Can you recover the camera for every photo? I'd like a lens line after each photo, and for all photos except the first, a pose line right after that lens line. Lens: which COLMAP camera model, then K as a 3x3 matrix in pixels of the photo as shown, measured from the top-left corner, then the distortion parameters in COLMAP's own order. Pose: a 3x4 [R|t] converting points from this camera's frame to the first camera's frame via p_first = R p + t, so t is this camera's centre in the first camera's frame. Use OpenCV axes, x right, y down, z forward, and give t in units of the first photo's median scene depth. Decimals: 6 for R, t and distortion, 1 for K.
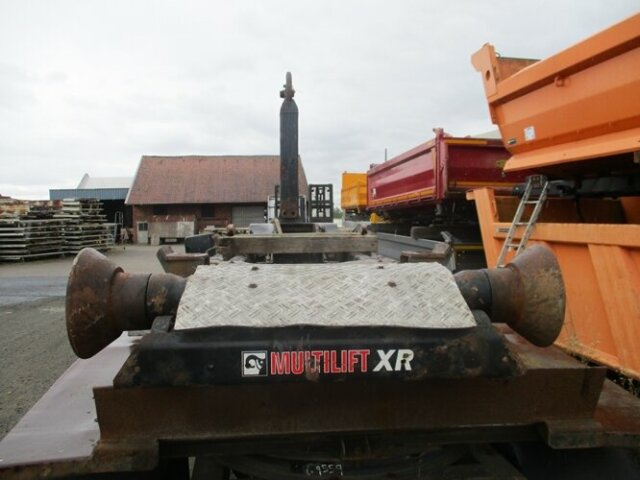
lens RADIAL K [[544.6, 0, 314.2], [0, 544.6, 238.0], [0, 0, 1]] dist [0.014857, -0.032563]
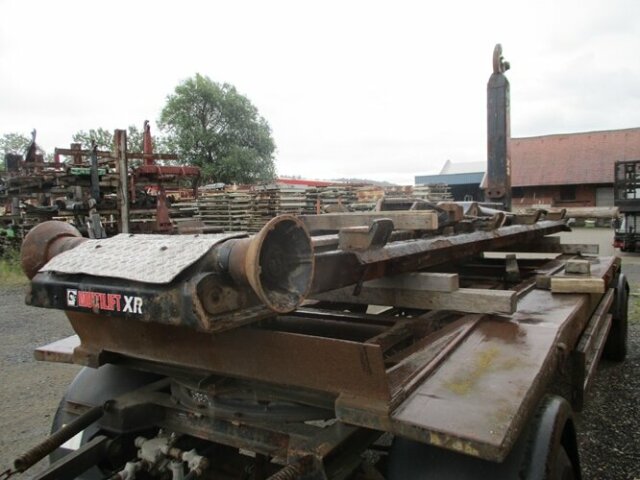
lens RADIAL K [[544.6, 0, 338.1], [0, 544.6, 230.0], [0, 0, 1]] dist [0.014857, -0.032563]
pose [[0.818587, 0.018515, -0.574084, 0.183202], [-0.009208, 0.999775, 0.019114, 0.002523], [0.574309, -0.010360, 0.818573, 0.031603]]
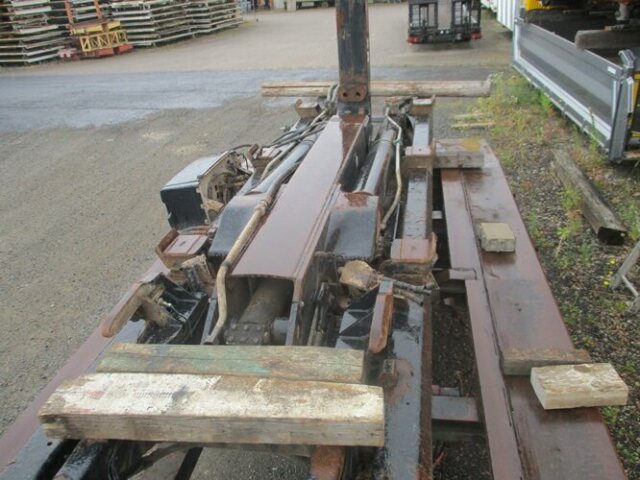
lens RADIAL K [[544.6, 0, 318.2], [0, 544.6, 238.0], [0, 0, 1]] dist [0.014857, -0.032563]
pose [[0.966712, 0.053743, -0.250159, 0.056049], [0.055525, 0.910330, 0.410142, -0.102996], [0.249770, -0.410379, 0.877043, 0.231705]]
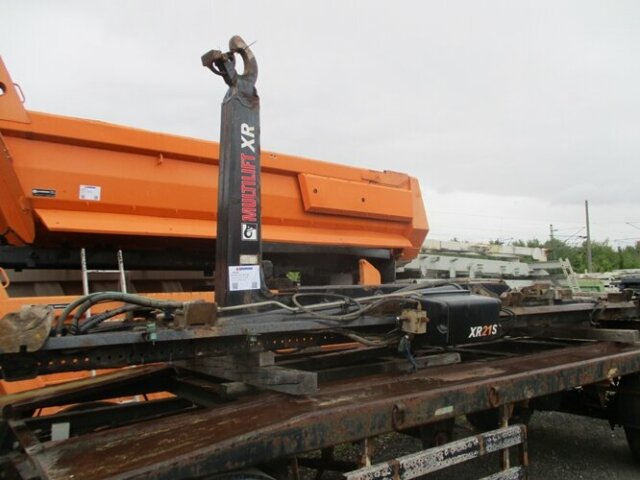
lens RADIAL K [[544.6, 0, 319.9], [0, 544.6, 245.8], [0, 0, 1]] dist [0.014857, -0.032563]
pose [[-0.495790, 0.076394, 0.865076, -0.387153], [0.059563, 0.996769, -0.053888, -0.026769], [-0.866398, 0.024809, -0.498738, 0.802649]]
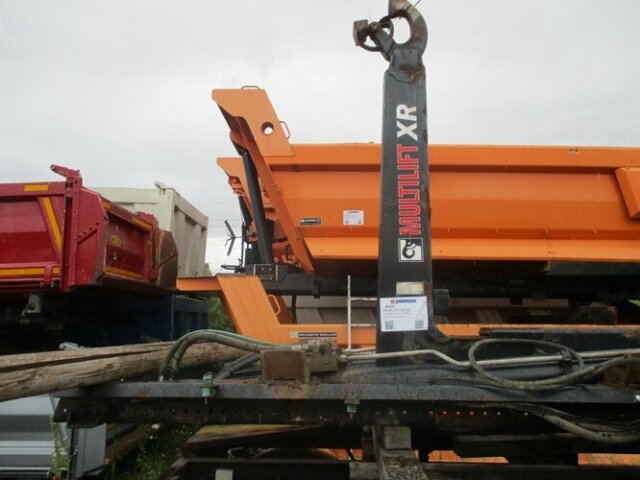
lens RADIAL K [[544.6, 0, 316.8], [0, 544.6, 238.6], [0, 0, 1]] dist [0.014857, -0.032563]
pose [[0.153718, 0.137305, 0.978529, -0.316305], [0.040460, 0.988593, -0.145073, -0.027502], [-0.987286, 0.061892, 0.146409, 0.669904]]
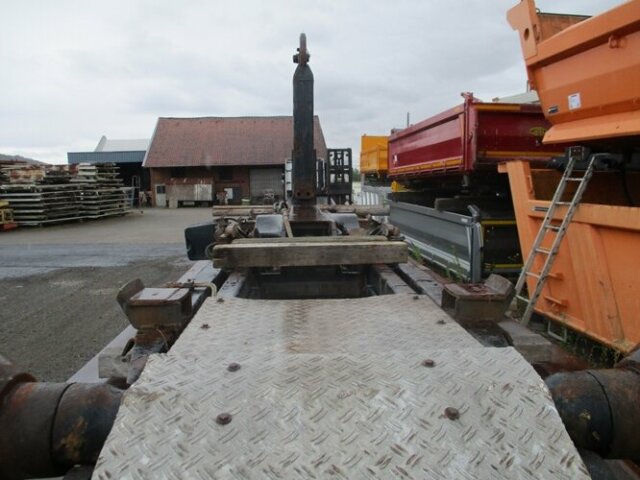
lens RADIAL K [[544.6, 0, 316.0], [0, 544.6, 236.4], [0, 0, 1]] dist [0.014857, -0.032563]
pose [[0.999531, -0.000129, -0.030609, 0.001443], [0.002228, 0.997645, 0.068548, -0.024211], [0.030528, -0.068584, 0.997178, 0.062296]]
